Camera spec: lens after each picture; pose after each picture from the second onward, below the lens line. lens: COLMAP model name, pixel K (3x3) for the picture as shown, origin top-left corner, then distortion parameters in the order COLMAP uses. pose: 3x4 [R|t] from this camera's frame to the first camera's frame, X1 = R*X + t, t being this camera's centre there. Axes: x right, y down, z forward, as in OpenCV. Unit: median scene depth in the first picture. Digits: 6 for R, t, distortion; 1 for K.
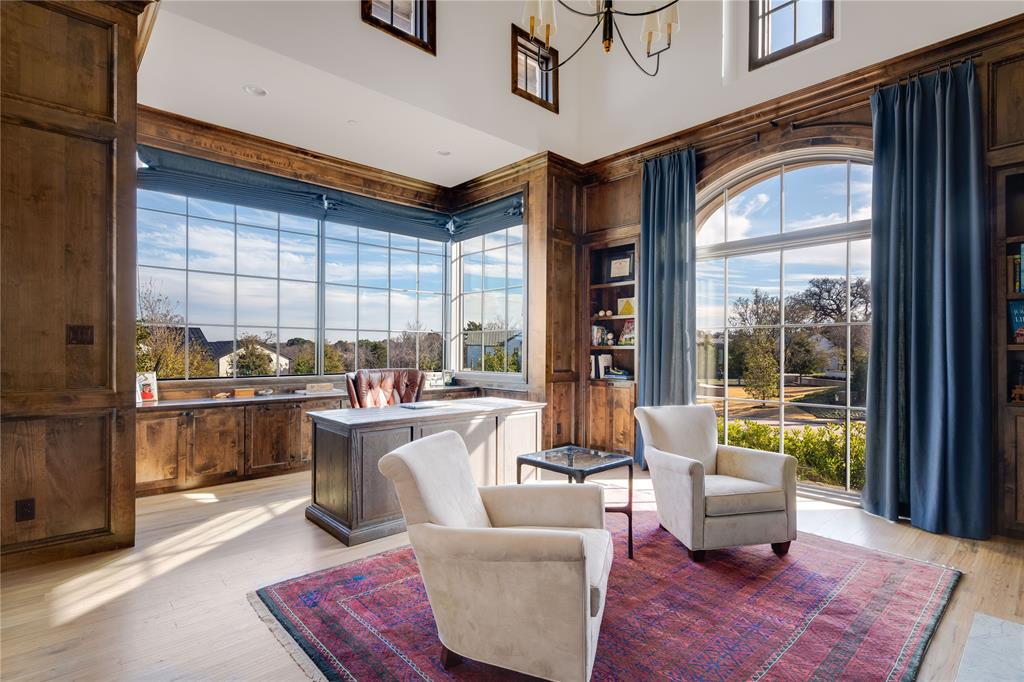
lens RADIAL K [[508.0, 0, 510.8], [0, 508.0, 347.6], [0, 0, 1]] dist [0.000026, 0.000287]
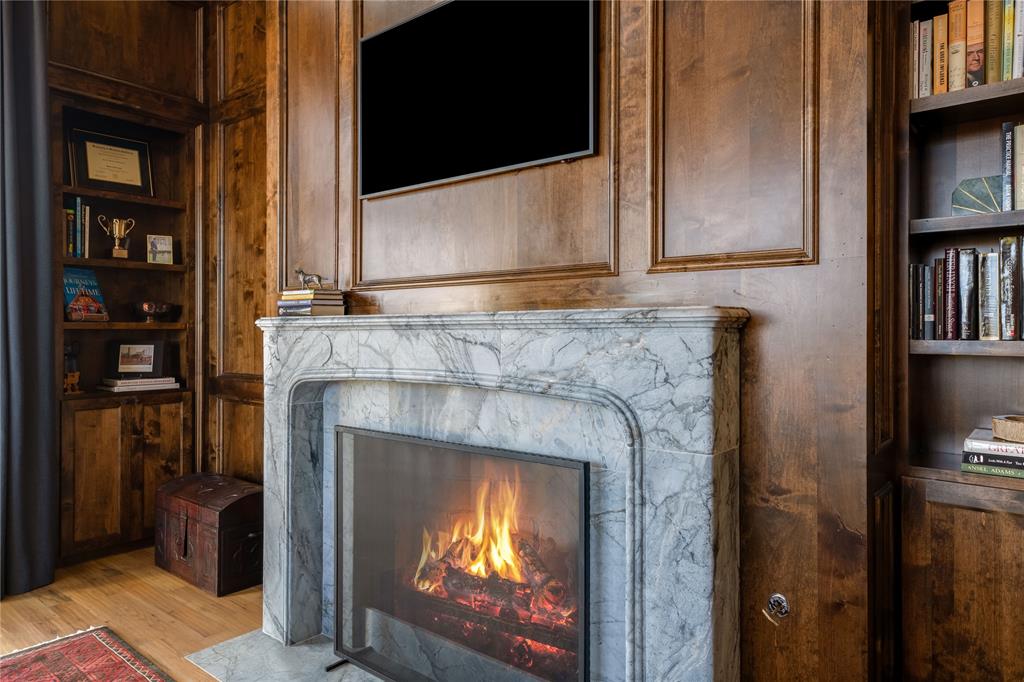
lens RADIAL K [[665.1, 0, 511.8], [0, 665.1, 334.8], [0, 0, 1]] dist [0.005539, 0.005159]
pose [[-0.141139, -0.006044, 0.989971, -0.142787], [-0.005004, 0.999973, 0.005392, 0.005197], [-0.989977, -0.004193, -0.141165, 0.482283]]
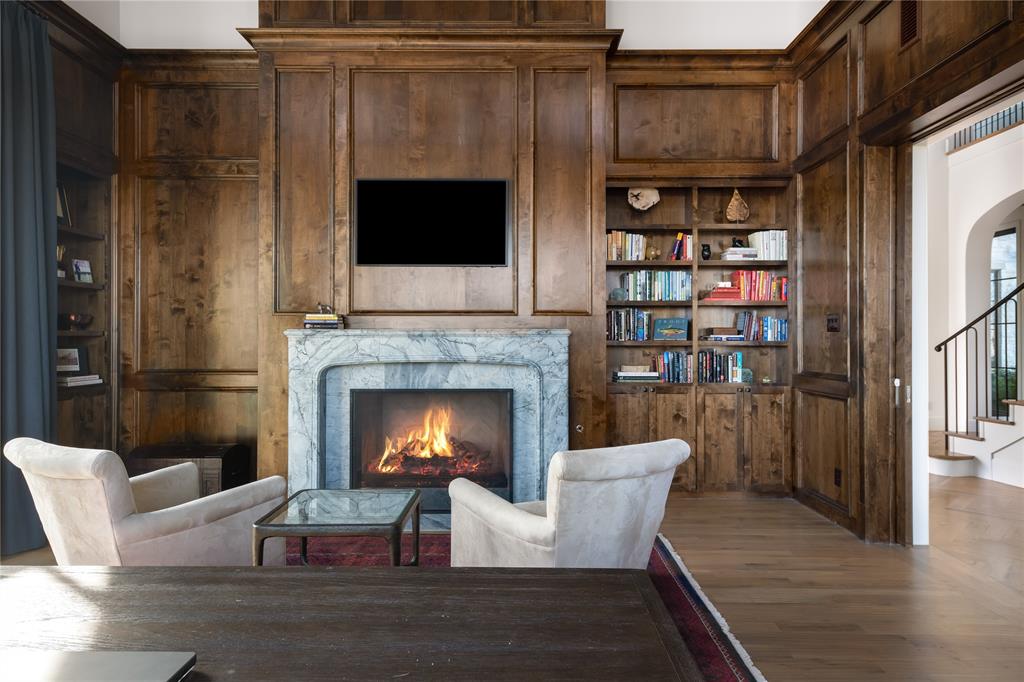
lens RADIAL K [[608.4, 0, 511.0], [0, 608.4, 337.8], [0, 0, 1]] dist [0.006991, 0.001264]
pose [[-0.735669, -0.002336, 0.677337, -0.473750], [-0.004326, 0.999990, -0.001250, 0.006812], [-0.677327, -0.003850, -0.735672, 1.284679]]
